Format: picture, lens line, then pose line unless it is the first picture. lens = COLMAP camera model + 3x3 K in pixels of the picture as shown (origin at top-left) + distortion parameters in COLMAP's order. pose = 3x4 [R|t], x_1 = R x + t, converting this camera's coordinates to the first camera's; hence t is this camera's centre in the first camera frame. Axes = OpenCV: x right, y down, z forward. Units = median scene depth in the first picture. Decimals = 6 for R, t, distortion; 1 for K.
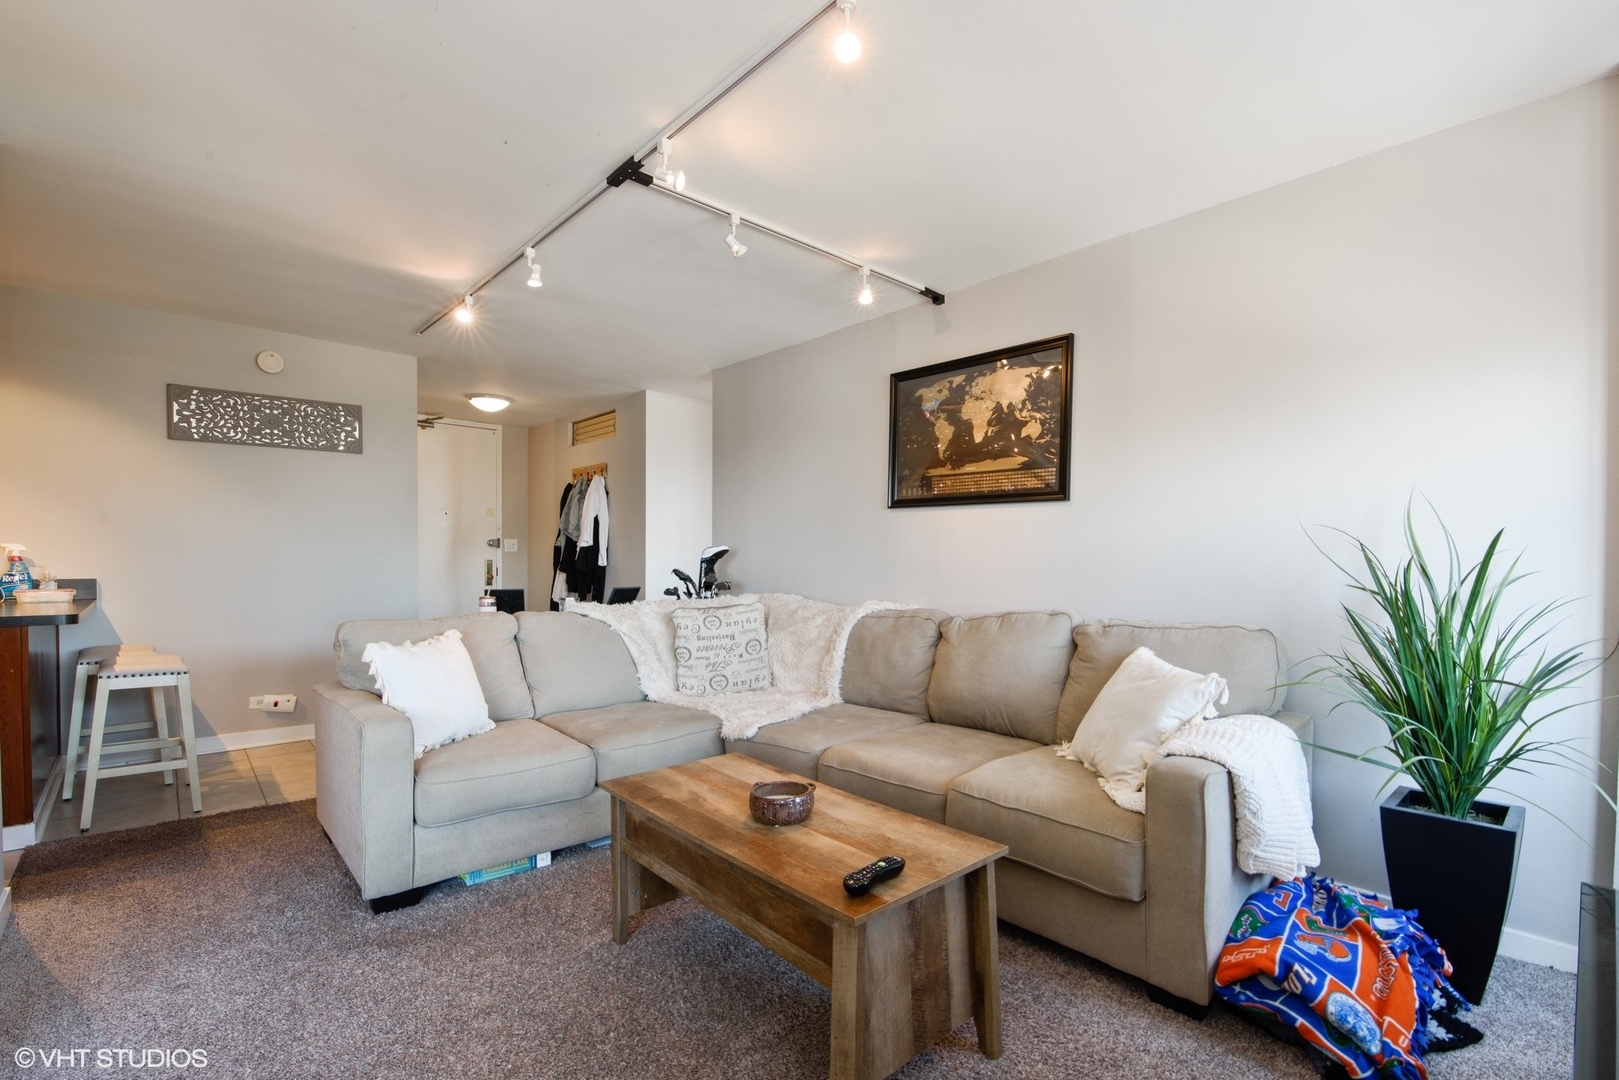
lens RADIAL K [[705.2, 0, 825.5], [0, 705.2, 556.3], [0, 0, 1]] dist [0.000522, -0.000273]
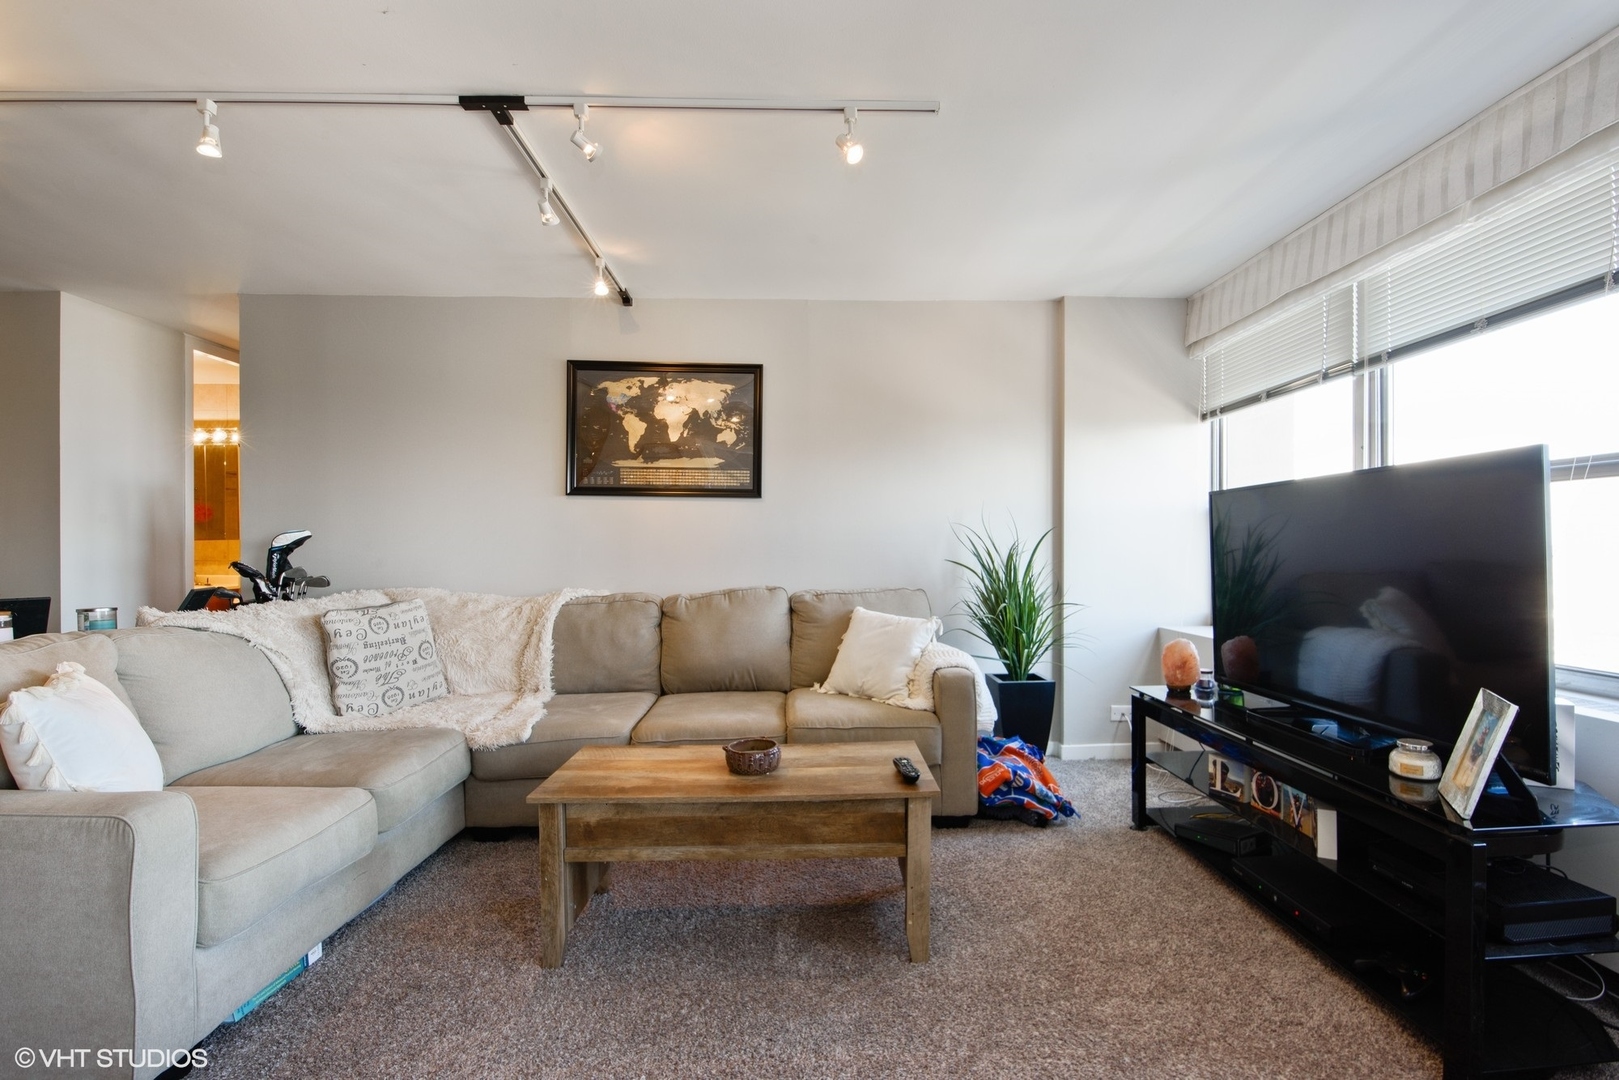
lens RADIAL K [[716.6, 0, 809.5], [0, 716.6, 540.0], [0, 0, 1]] dist [0.002398, -0.019147]
pose [[0.664076, 0.003394, 0.747657, -0.483422], [0.003287, 0.999967, -0.007458, 0.003932], [-0.747658, 0.007410, 0.664043, 0.087349]]
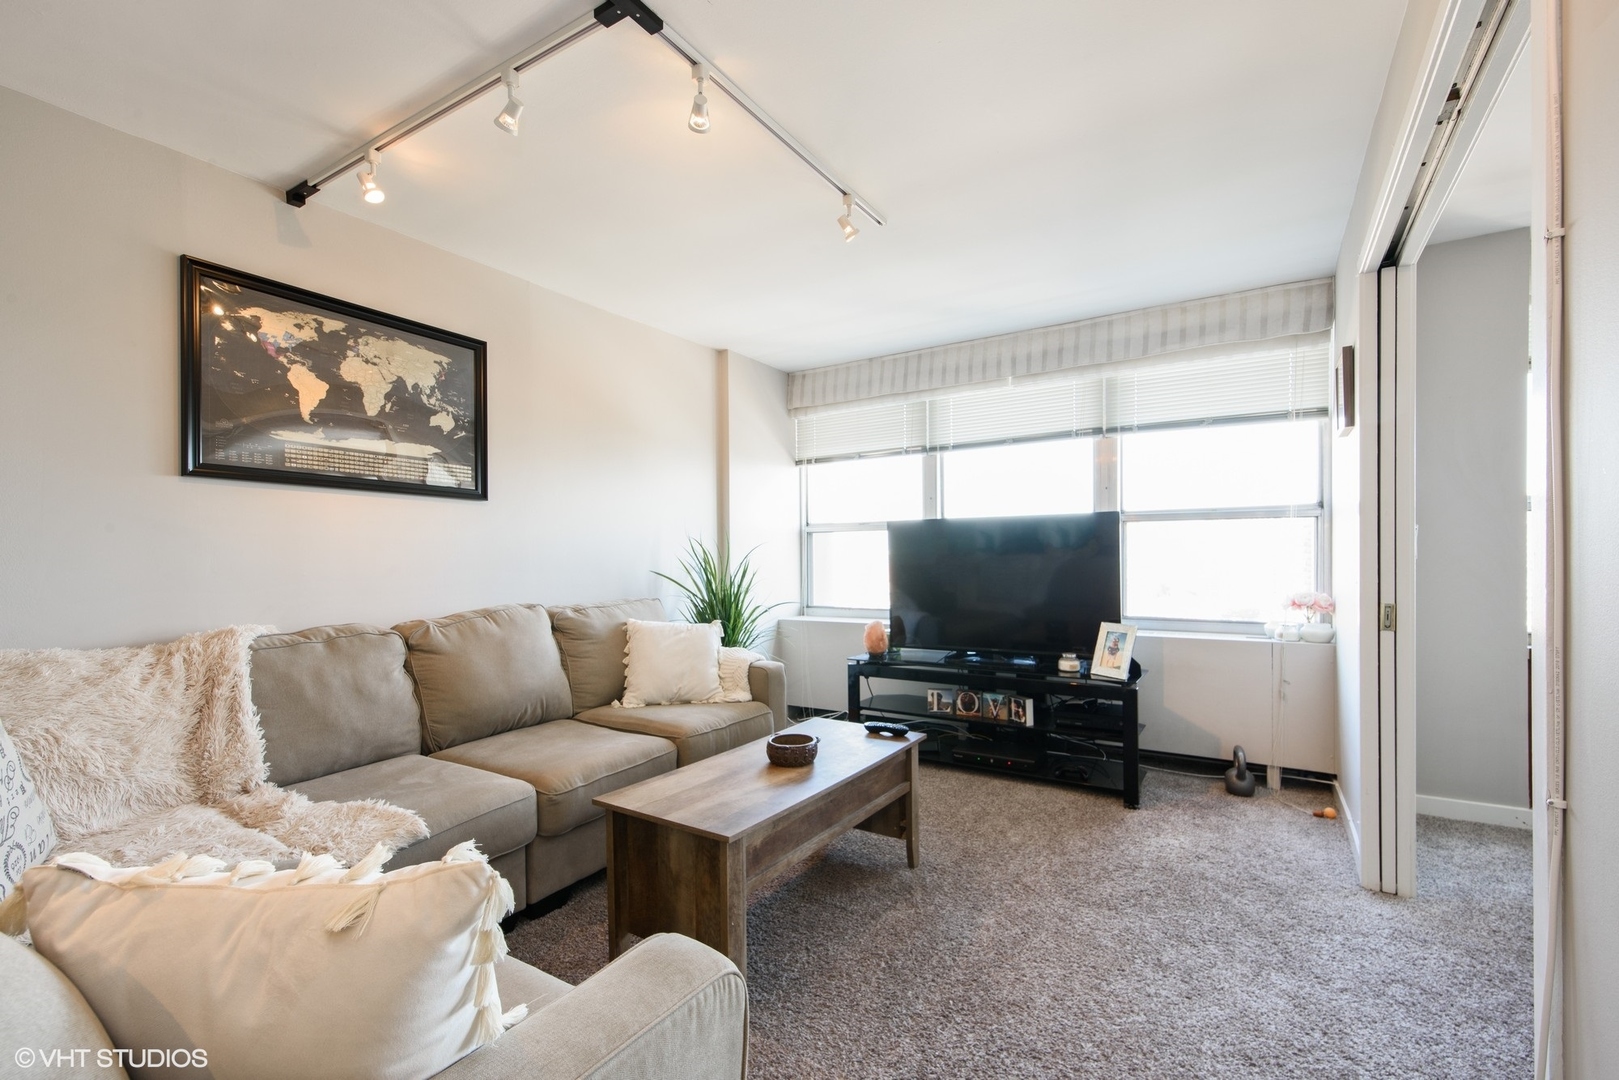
lens RADIAL K [[705.2, 0, 825.5], [0, 705.2, 556.3], [0, 0, 1]] dist [0.000522, -0.000273]
pose [[-0.258274, -0.000729, 0.966071, -0.707115], [0.002501, 0.999996, 0.001423, 0.002146], [-0.966069, 0.002784, -0.258271, 0.696430]]
